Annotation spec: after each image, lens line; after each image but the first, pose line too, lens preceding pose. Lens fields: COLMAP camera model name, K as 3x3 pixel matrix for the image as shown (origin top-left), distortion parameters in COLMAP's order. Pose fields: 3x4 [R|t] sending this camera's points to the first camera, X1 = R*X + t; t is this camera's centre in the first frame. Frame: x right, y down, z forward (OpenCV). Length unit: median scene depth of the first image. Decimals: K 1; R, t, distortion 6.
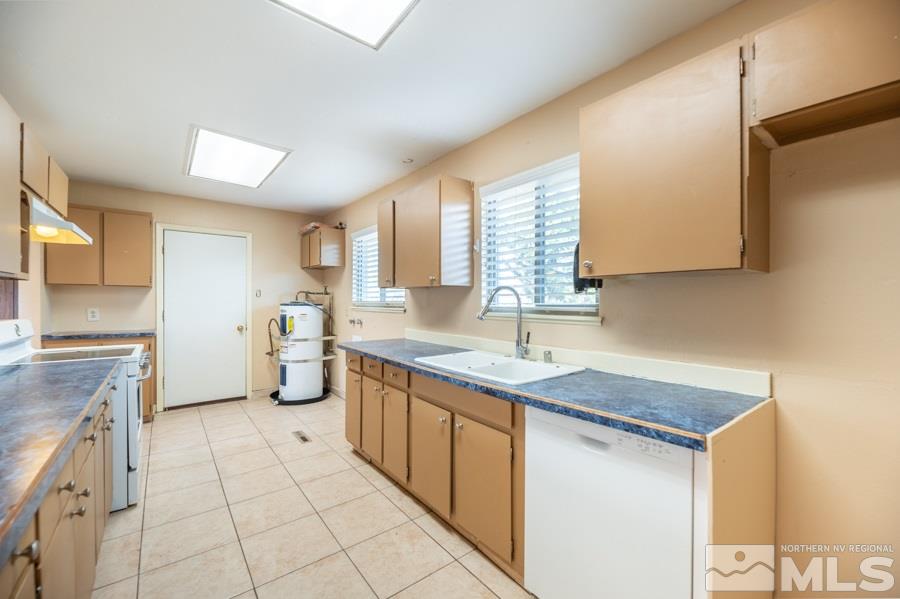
lens RADIAL K [[366.7, 0, 449.4], [0, 366.7, 301.7], [0, 0, 1]] dist [-0.000535, -0.000209]
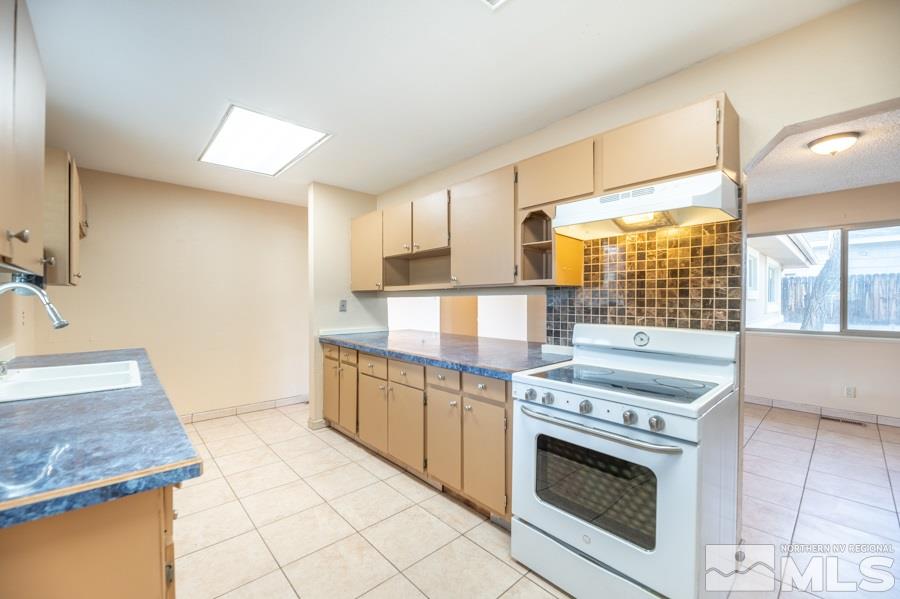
lens RADIAL K [[366.7, 0, 449.4], [0, 366.7, 301.7], [0, 0, 1]] dist [-0.000535, -0.000209]
pose [[-0.997152, -0.005956, -0.075187, -0.363690], [-0.006572, 0.999947, 0.007949, -0.007058], [0.075136, 0.008420, -0.997138, 0.999425]]
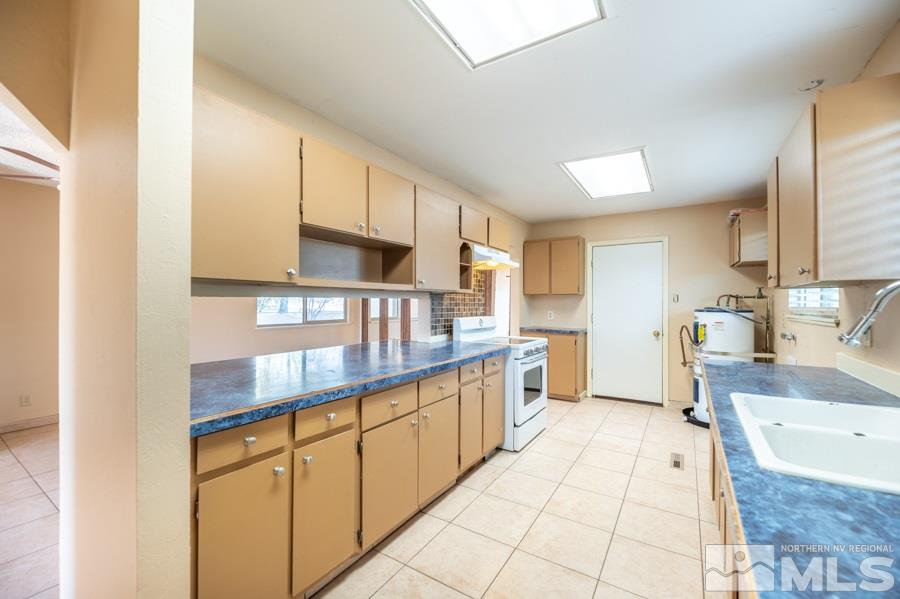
lens RADIAL K [[366.7, 0, 449.4], [0, 366.7, 301.7], [0, 0, 1]] dist [-0.000535, -0.000209]
pose [[0.329310, -0.007661, -0.944191, 0.213457], [-0.006270, 0.999927, -0.010300, -0.000772], [0.944201, 0.009312, 0.329238, 0.163097]]
